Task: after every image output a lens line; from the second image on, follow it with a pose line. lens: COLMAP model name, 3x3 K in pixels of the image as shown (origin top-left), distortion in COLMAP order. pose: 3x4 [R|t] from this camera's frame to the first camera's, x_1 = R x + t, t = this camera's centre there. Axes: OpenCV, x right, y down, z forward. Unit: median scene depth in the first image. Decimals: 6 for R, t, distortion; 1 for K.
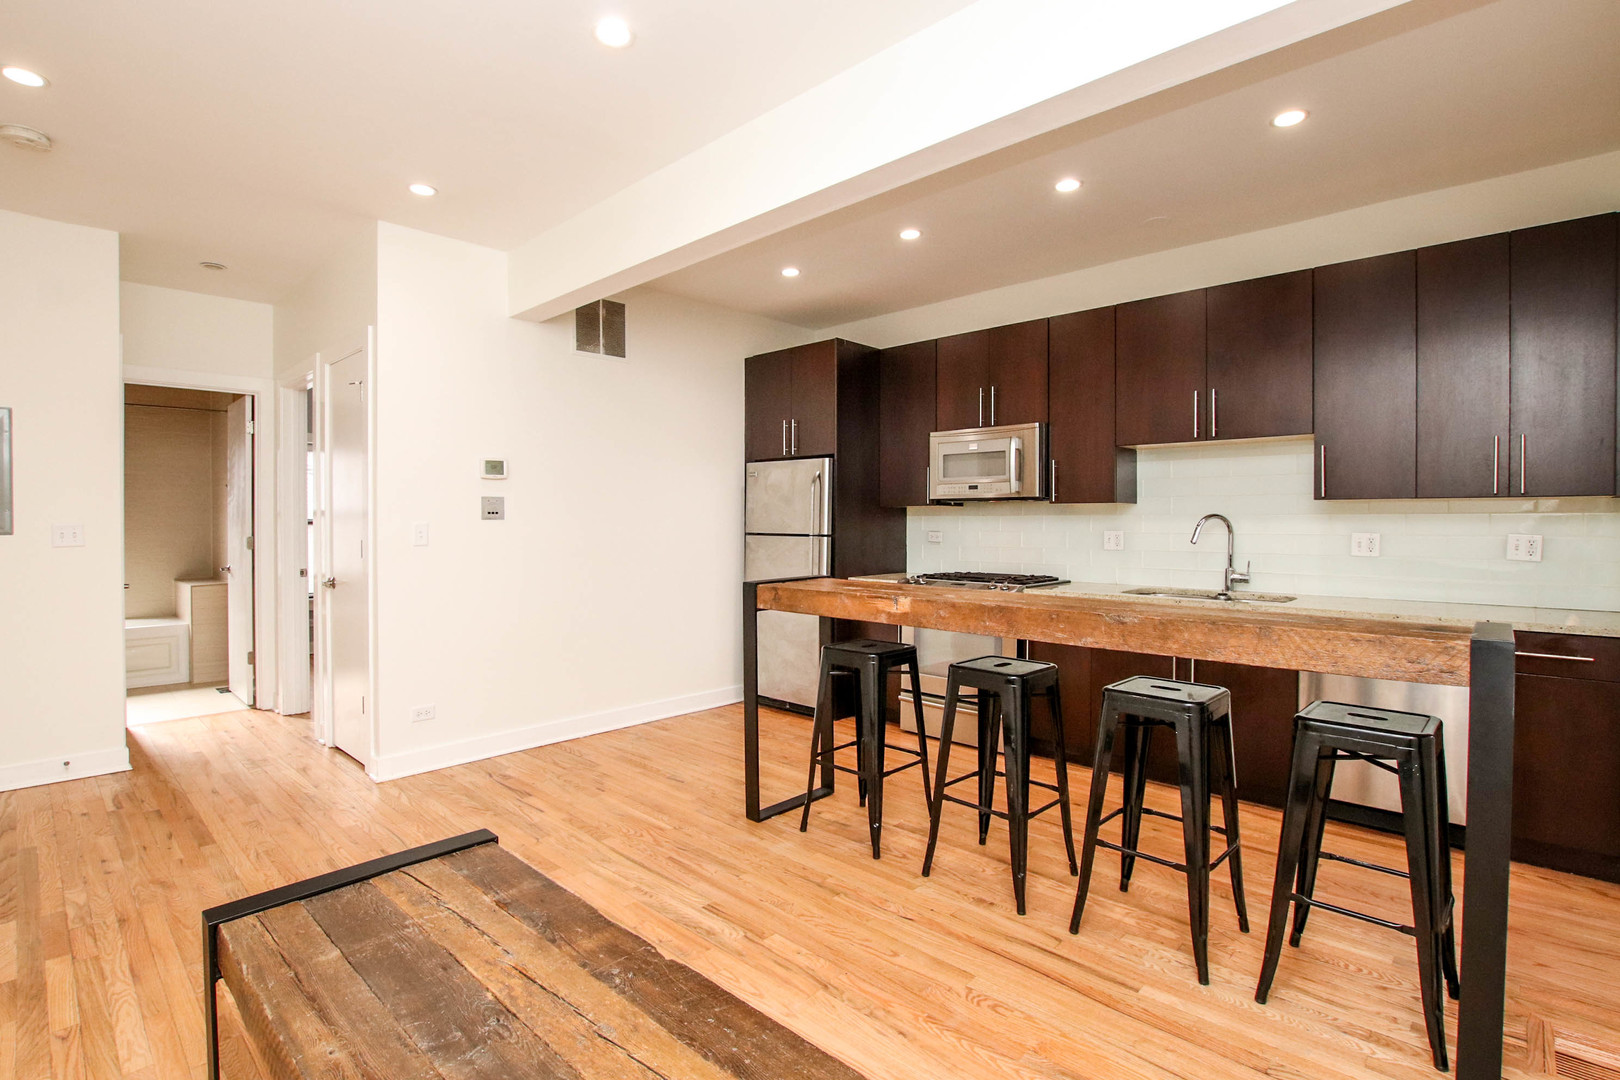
lens RADIAL K [[763.6, 0, 817.9], [0, 763.6, 526.6], [0, 0, 1]] dist [-0.026173, 0.001396]
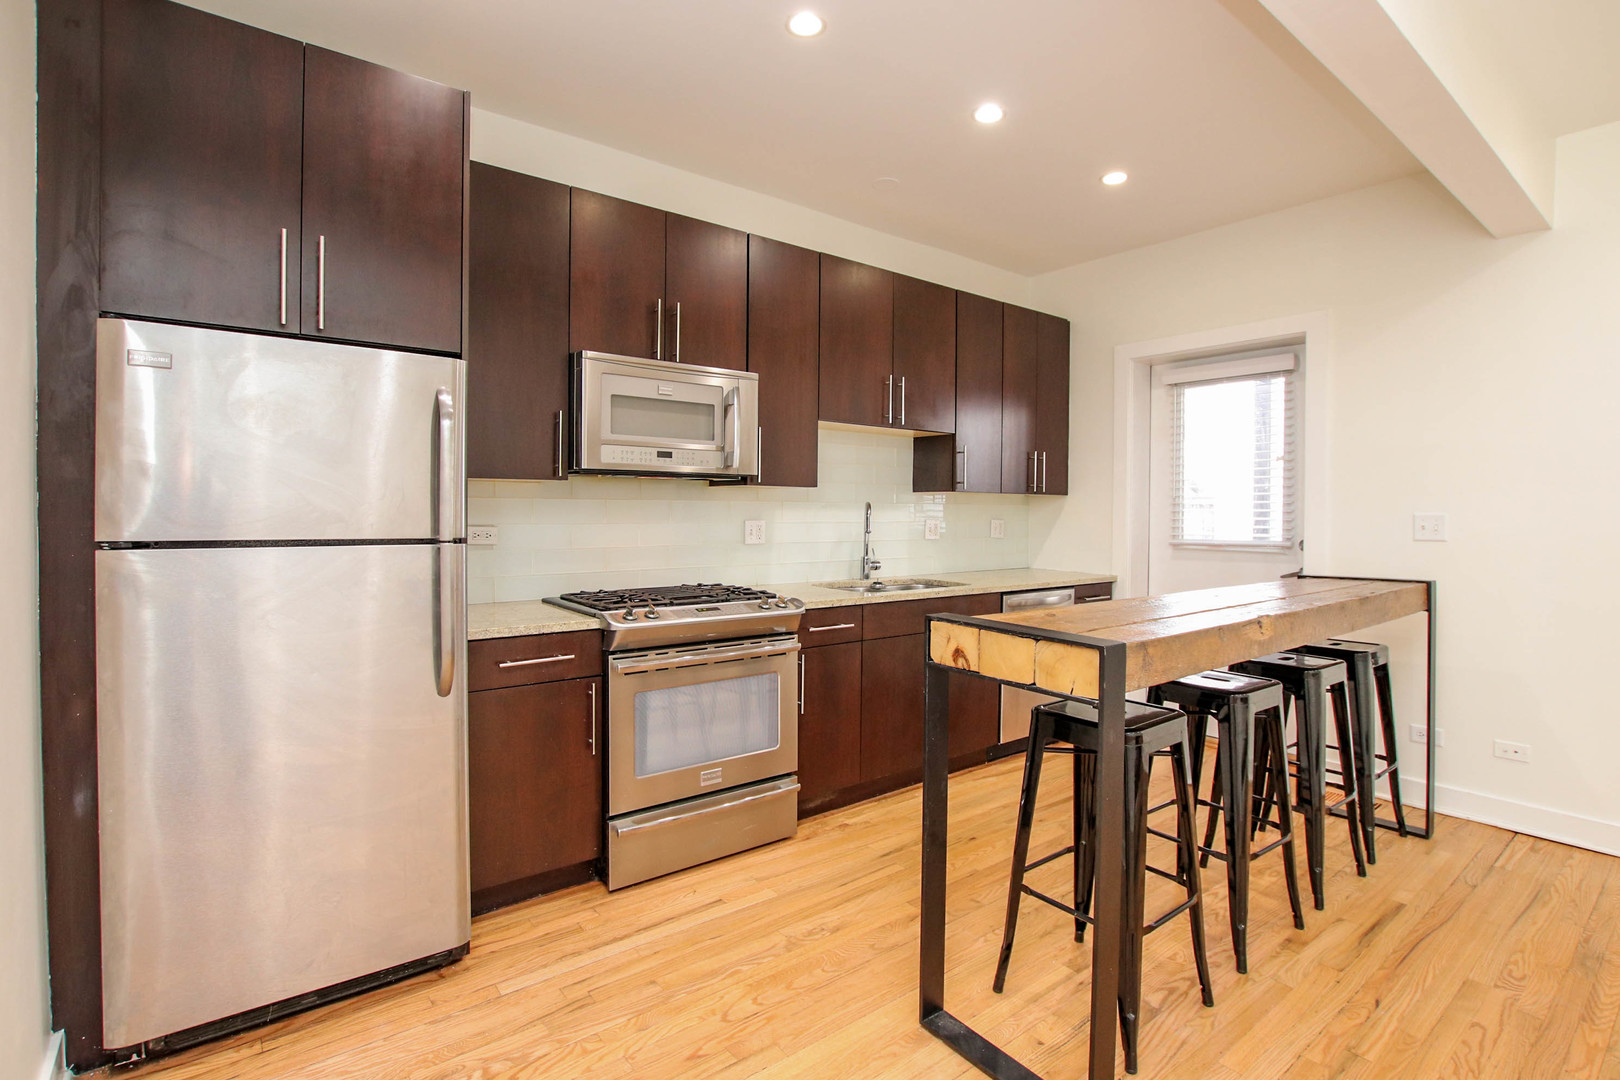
lens RADIAL K [[763.6, 0, 817.9], [0, 763.6, 526.6], [0, 0, 1]] dist [-0.026173, 0.001396]
pose [[0.158438, -0.022249, 0.987118, -0.549122], [0.000456, 0.999748, 0.022461, -0.008574], [-0.987369, -0.003108, 0.158408, 1.069320]]
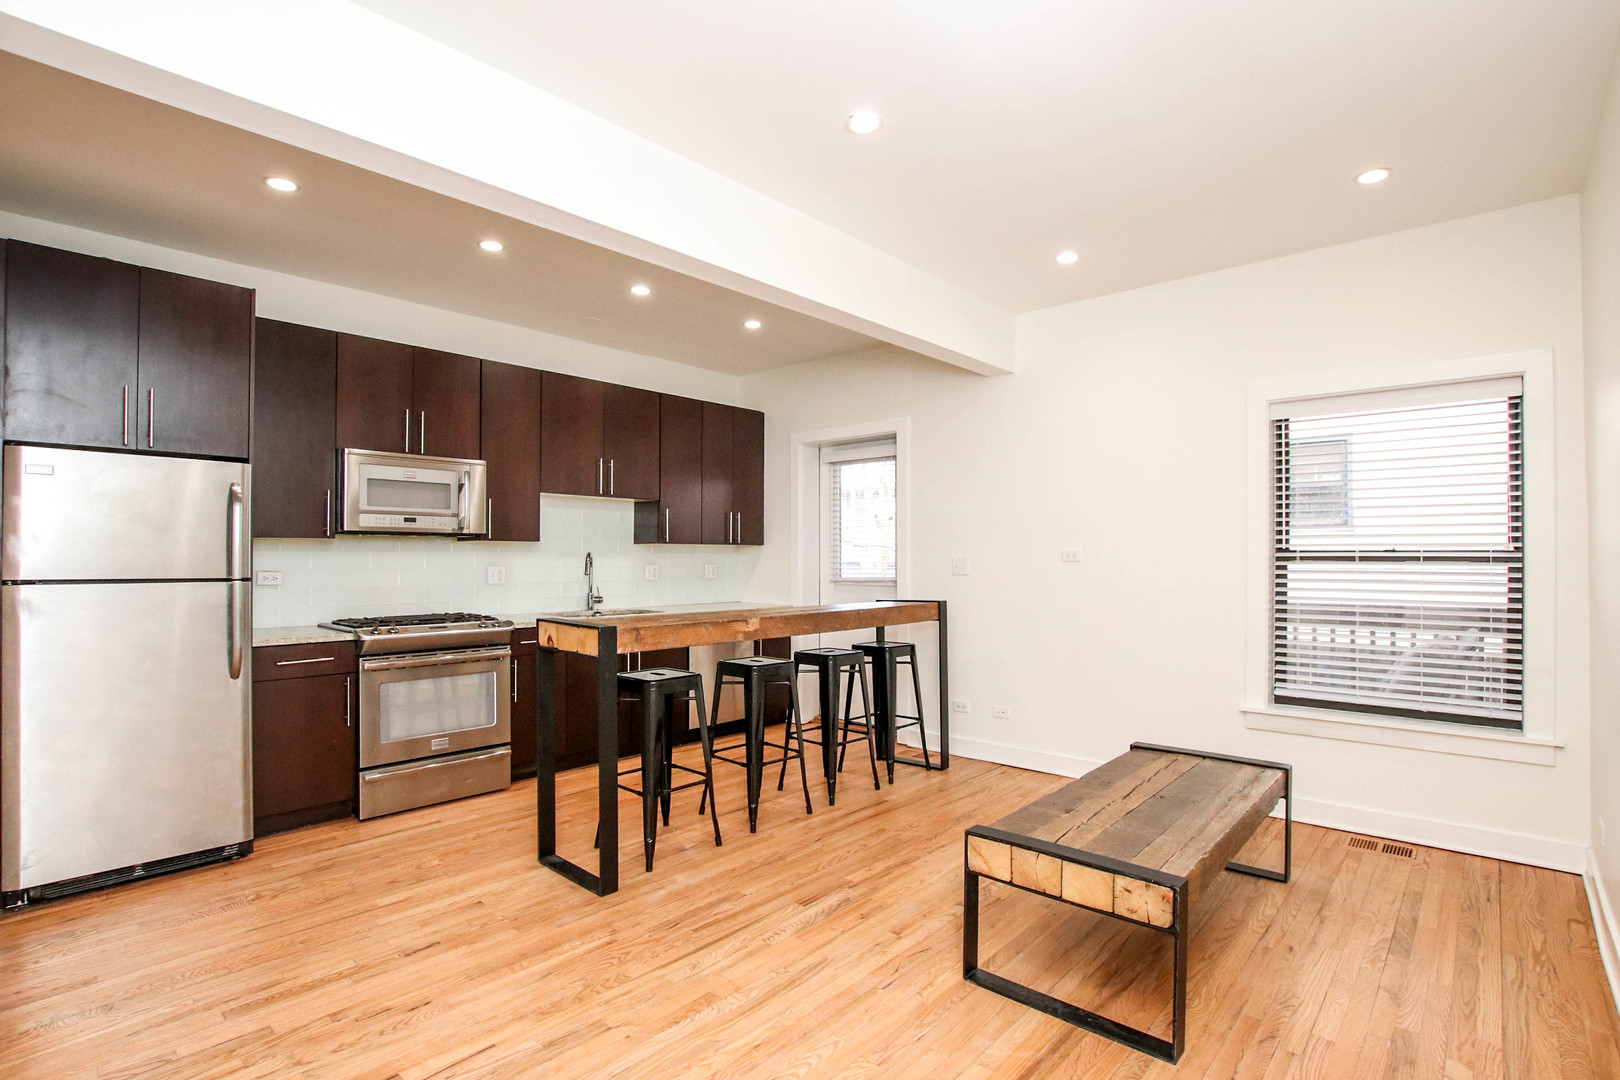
lens RADIAL K [[773.4, 0, 805.2], [0, 773.4, 554.1], [0, 0, 1]] dist [-0.036042, 0.006510]
pose [[-0.004759, 0.003000, 0.999984, -0.955682], [0.008436, 0.999960, -0.002959, -0.006872], [-0.999953, 0.008422, -0.004784, 0.748401]]
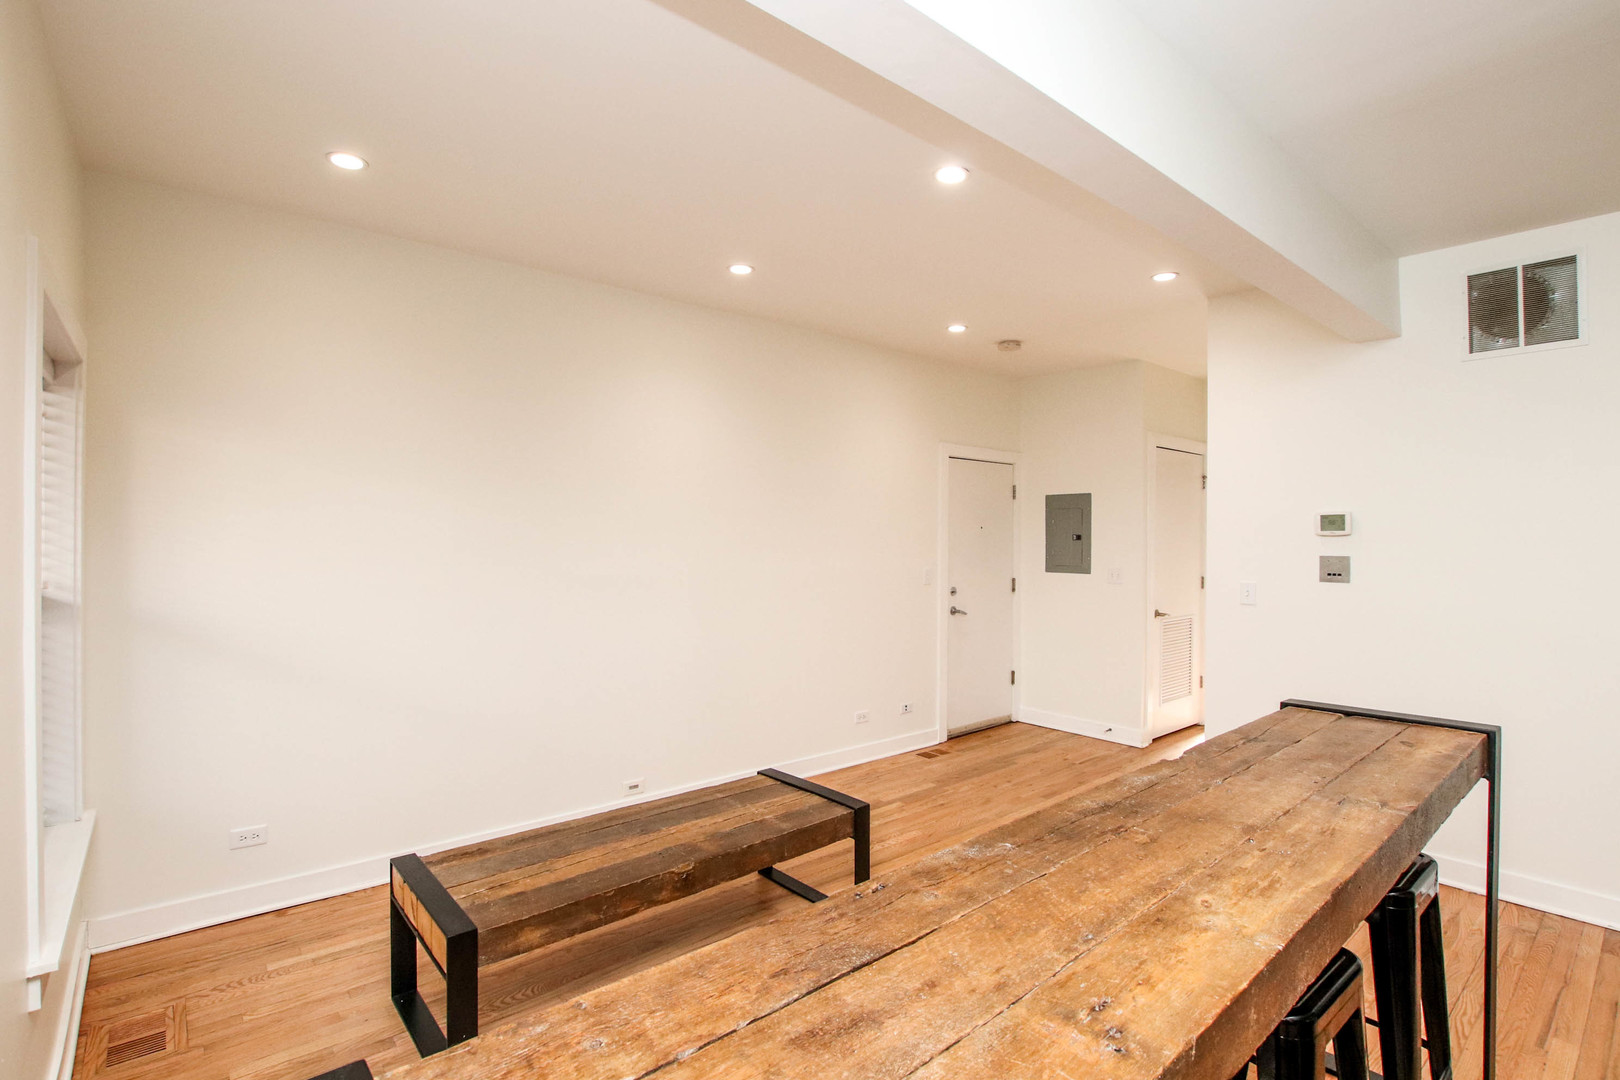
lens RADIAL K [[763.6, 0, 817.9], [0, 763.6, 526.6], [0, 0, 1]] dist [-0.026173, 0.001396]
pose [[-0.100180, -0.009334, -0.994926, 0.620024], [-0.014988, 0.999857, -0.007871, -0.072522], [0.994856, 0.014124, -0.100306, 0.628839]]
